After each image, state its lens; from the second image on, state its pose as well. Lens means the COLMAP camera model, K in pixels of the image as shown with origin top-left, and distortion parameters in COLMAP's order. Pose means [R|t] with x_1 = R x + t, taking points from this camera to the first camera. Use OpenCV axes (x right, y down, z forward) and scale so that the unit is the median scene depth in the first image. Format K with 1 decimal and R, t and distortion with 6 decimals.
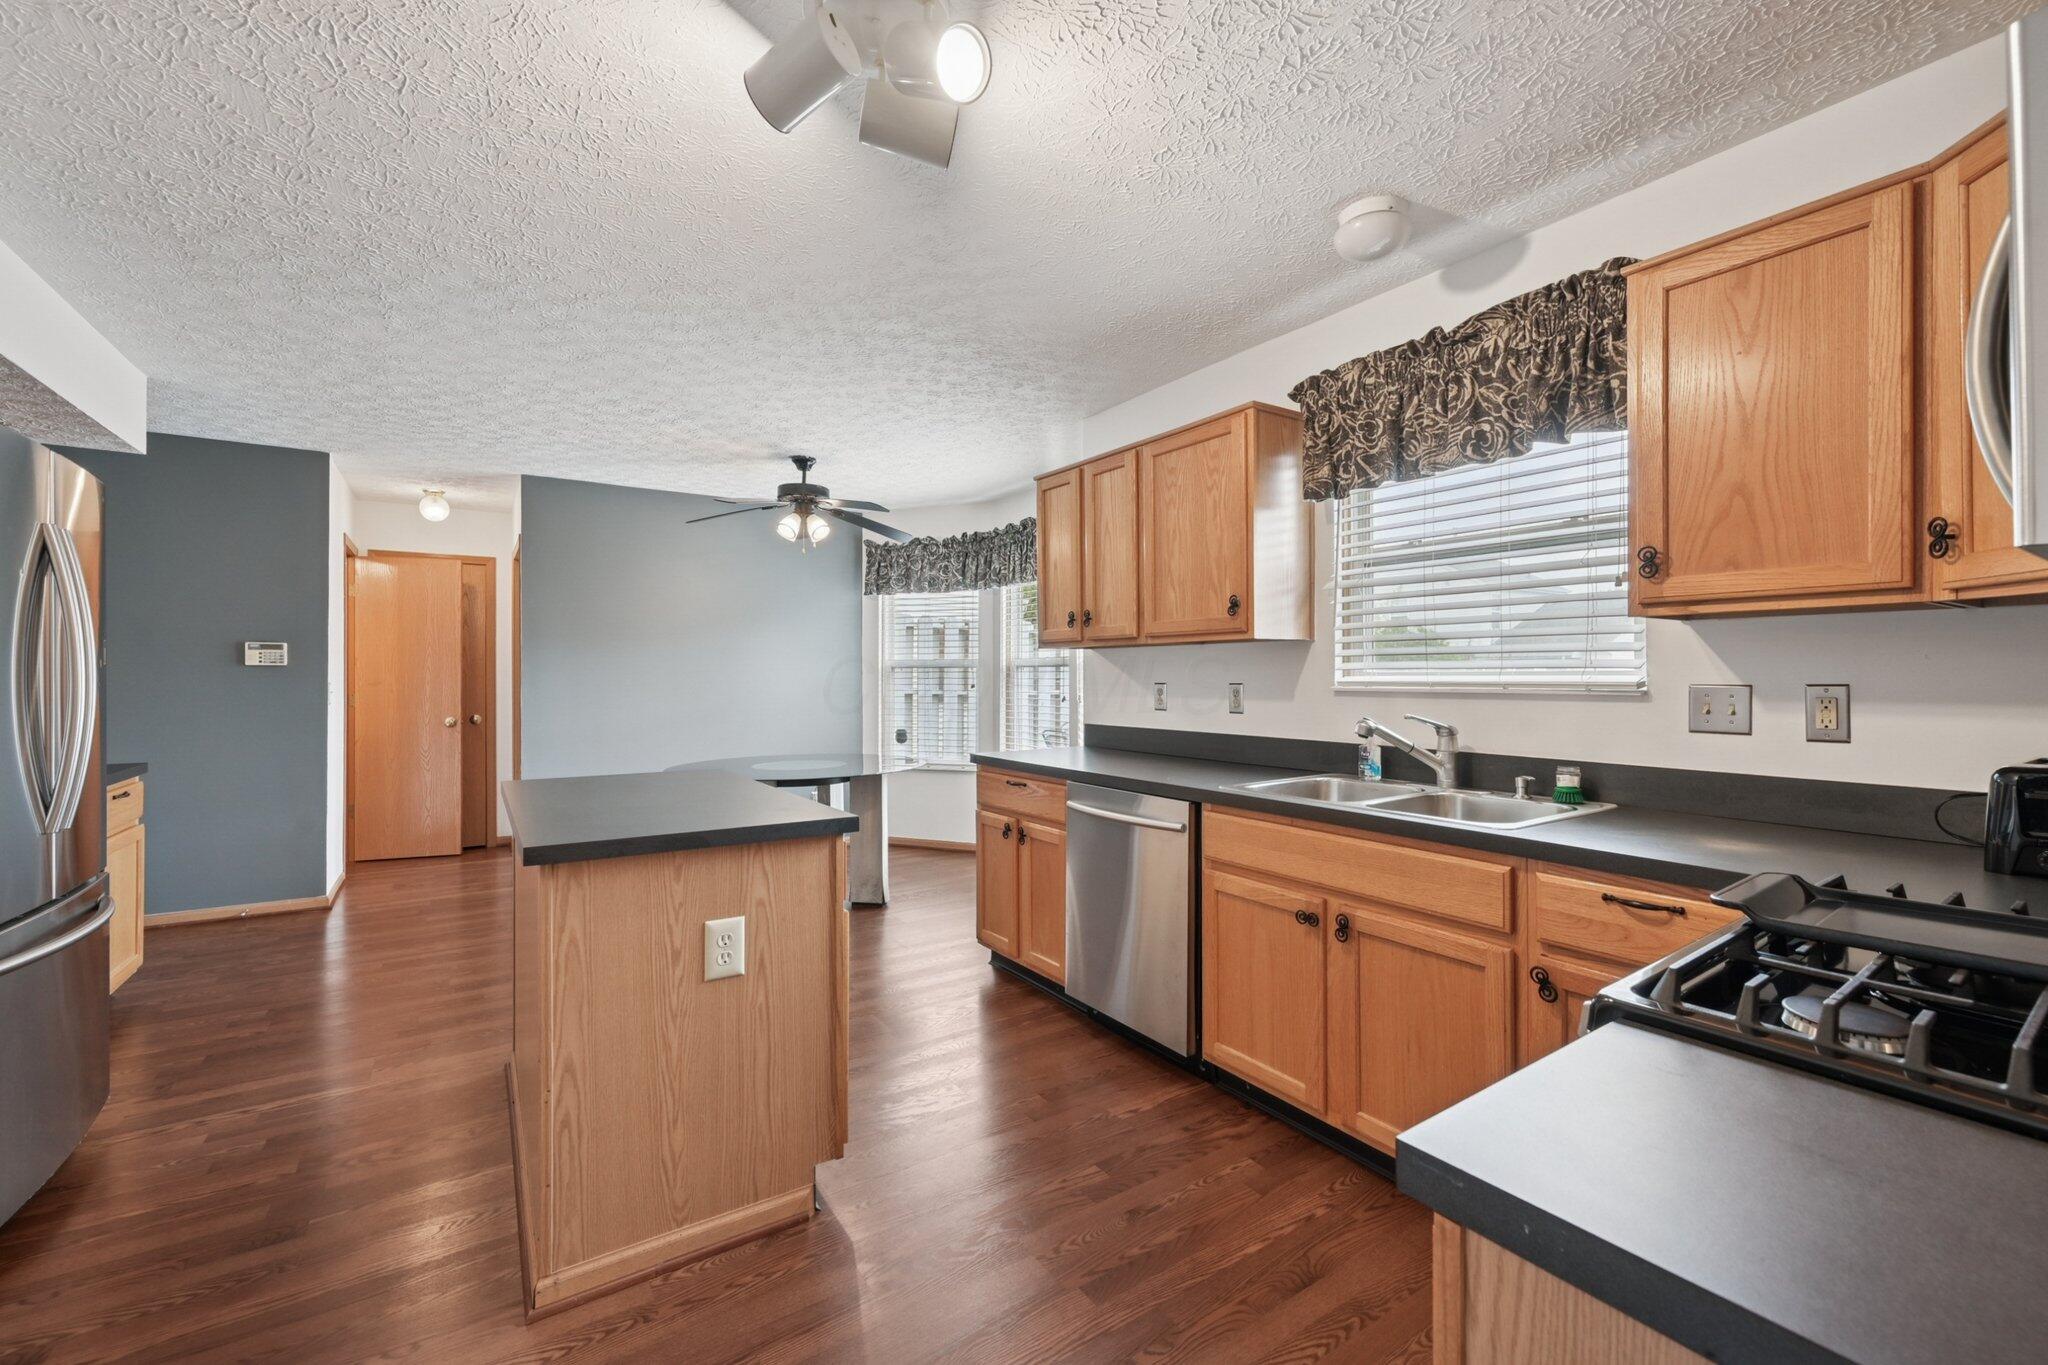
lens RADIAL K [[840.2, 0, 1023.2], [0, 840.2, 673.5], [0, 0, 1]] dist [0.000860, 0.000091]
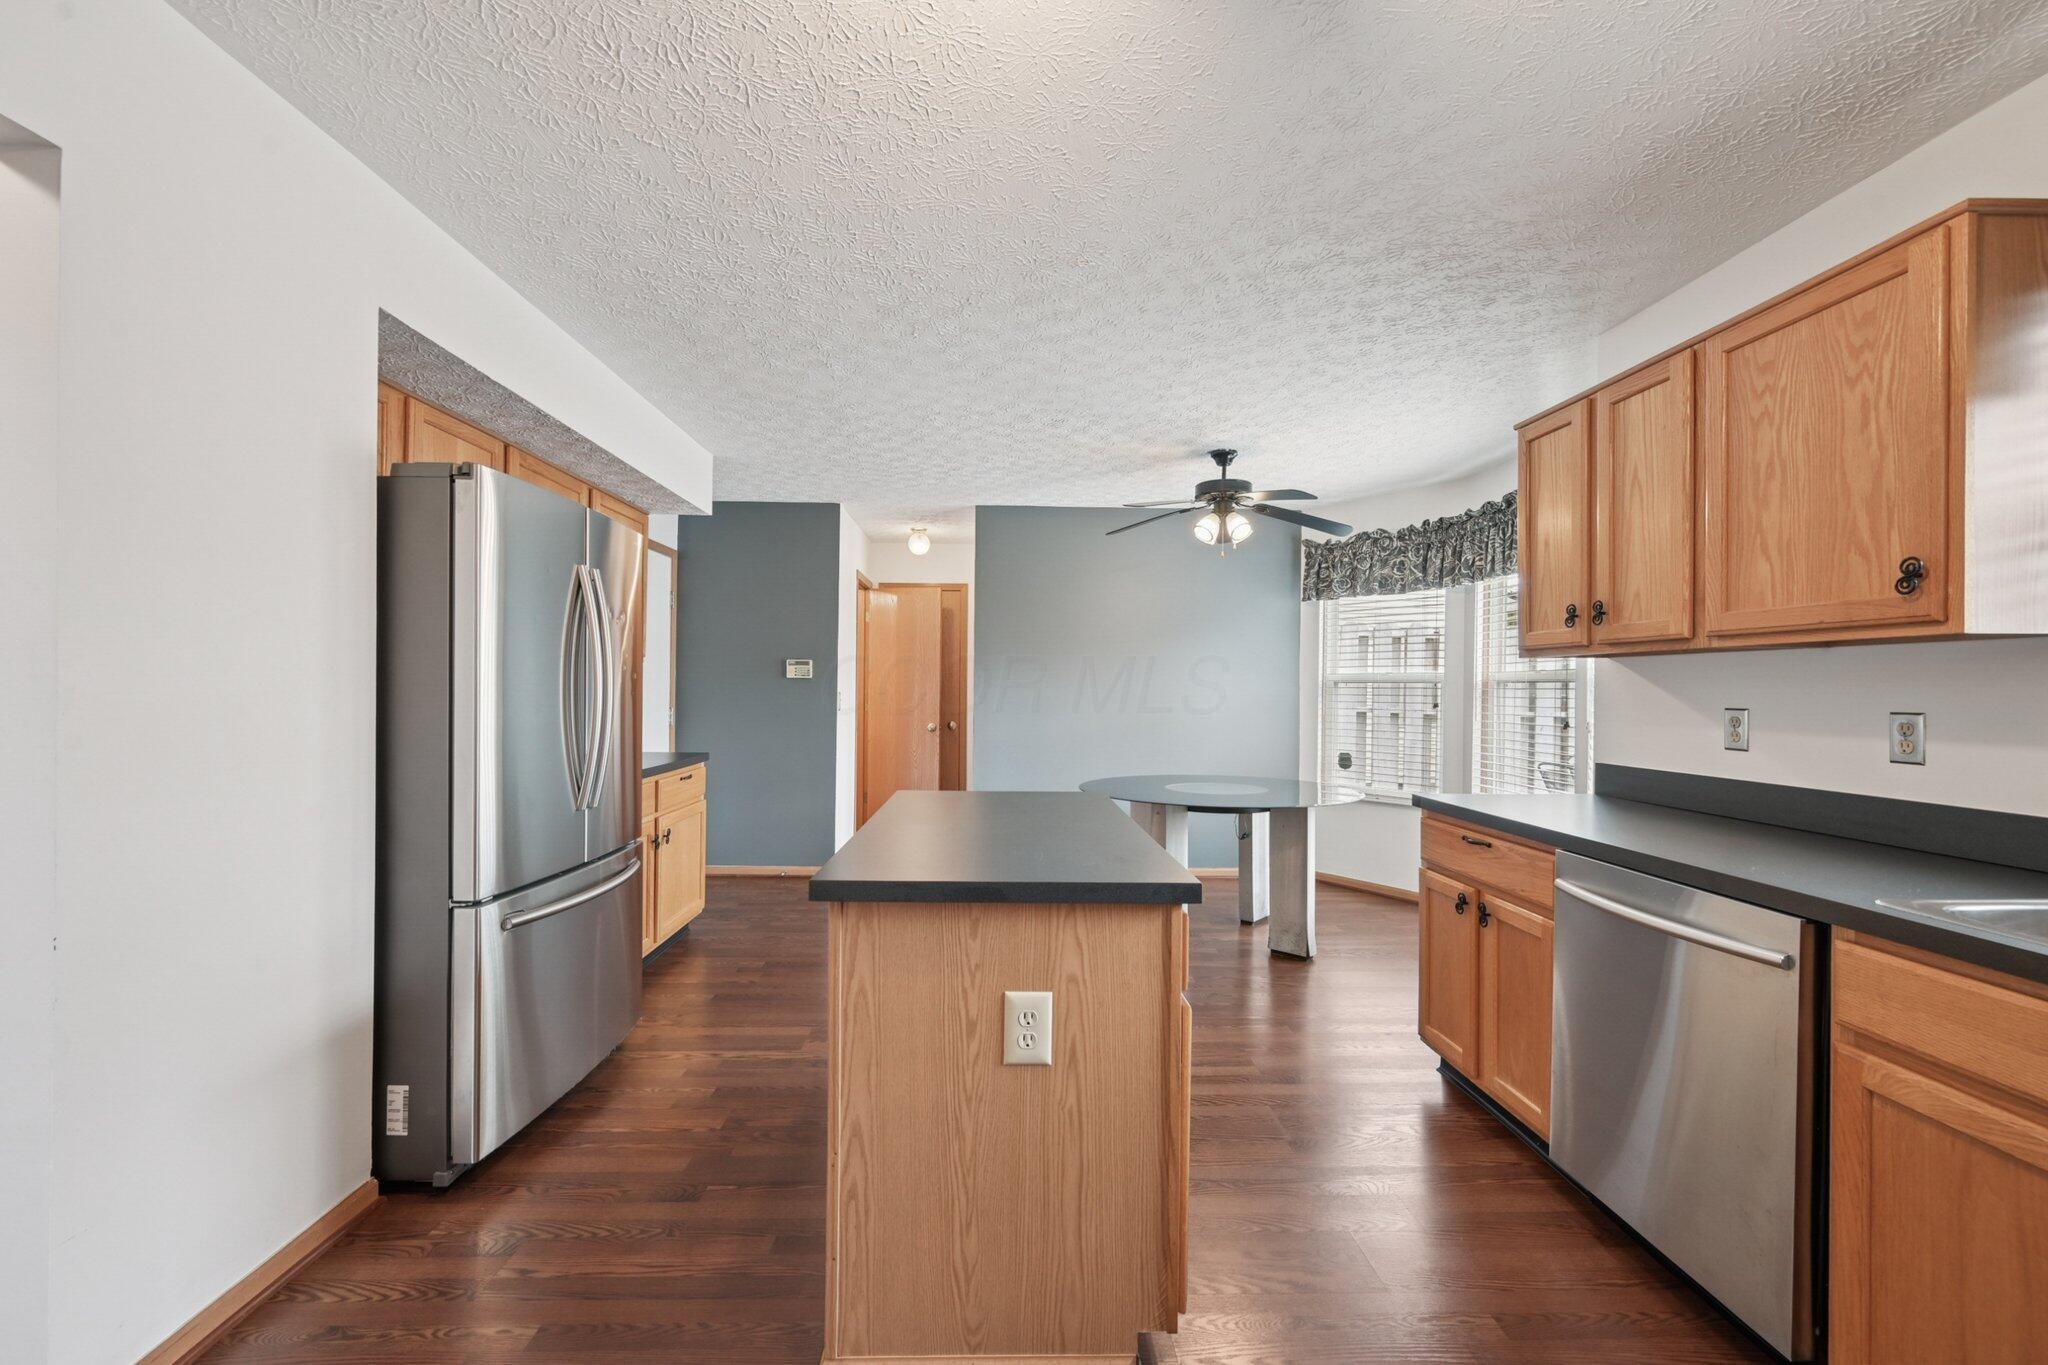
lens RADIAL K [[817.2, 0, 1016.5], [0, 817.2, 688.8], [0, 0, 1]] dist [0.001481, 0.000214]
pose [[0.848376, 0.009758, -0.529305, 0.030880], [-0.008828, 0.999952, 0.004284, -0.002200], [0.529321, 0.001038, 0.848421, 0.203023]]
